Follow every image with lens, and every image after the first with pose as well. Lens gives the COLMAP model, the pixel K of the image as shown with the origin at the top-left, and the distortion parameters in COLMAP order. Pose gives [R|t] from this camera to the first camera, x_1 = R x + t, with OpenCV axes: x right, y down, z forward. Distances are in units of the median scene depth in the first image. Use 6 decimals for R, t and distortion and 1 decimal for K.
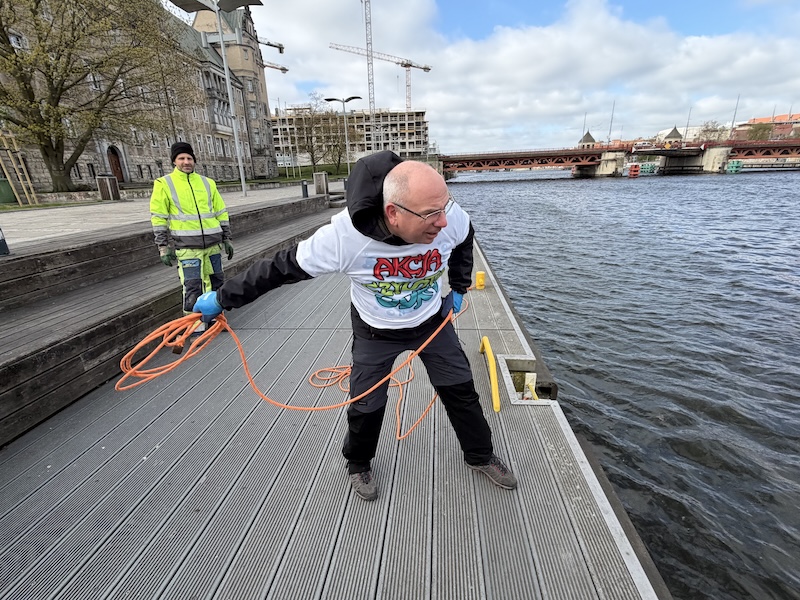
lens RADIAL K [[379.7, 0, 395.5], [0, 379.7, 303.5], [0, 0, 1]] dist [-0.005710, 0.002683]
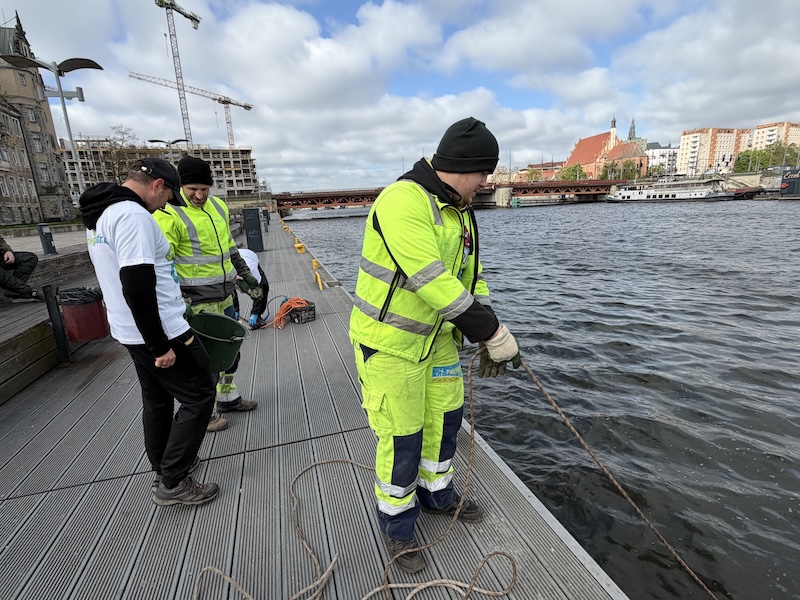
lens RADIAL K [[405.3, 0, 395.1], [0, 405.3, 304.0], [0, 0, 1]] dist [0.004927, -0.002994]
pose [[0.922625, -0.102033, 0.371958, -0.008986], [0.140231, 0.987116, -0.077058, 0.013716], [-0.359303, 0.123256, 0.925046, -0.044420]]
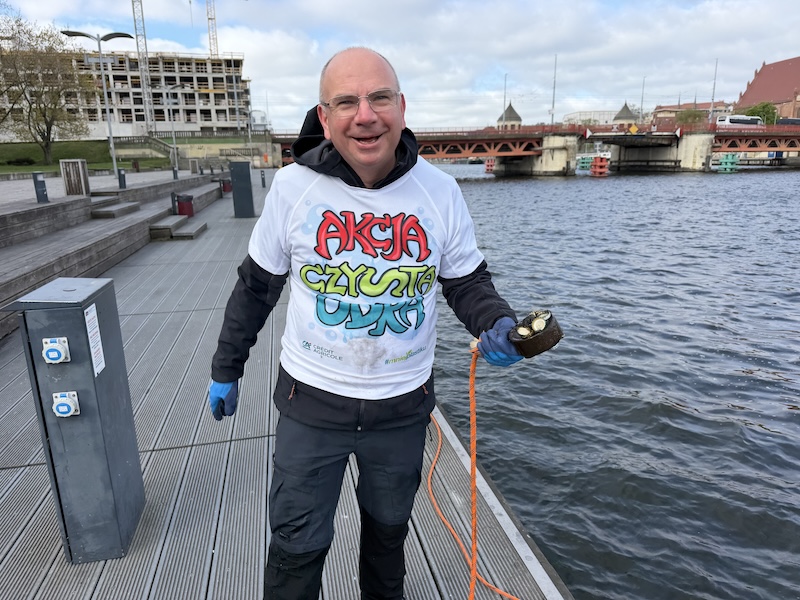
lens RADIAL K [[557.0, 0, 395.5], [0, 557.0, 303.3], [0, 0, 1]] dist [0.008049, -0.012368]
pose [[0.950888, -0.057993, 0.304053, 0.023428], [0.084281, 0.993687, -0.074051, -0.064894], [-0.297839, 0.096040, 0.949773, 0.186697]]
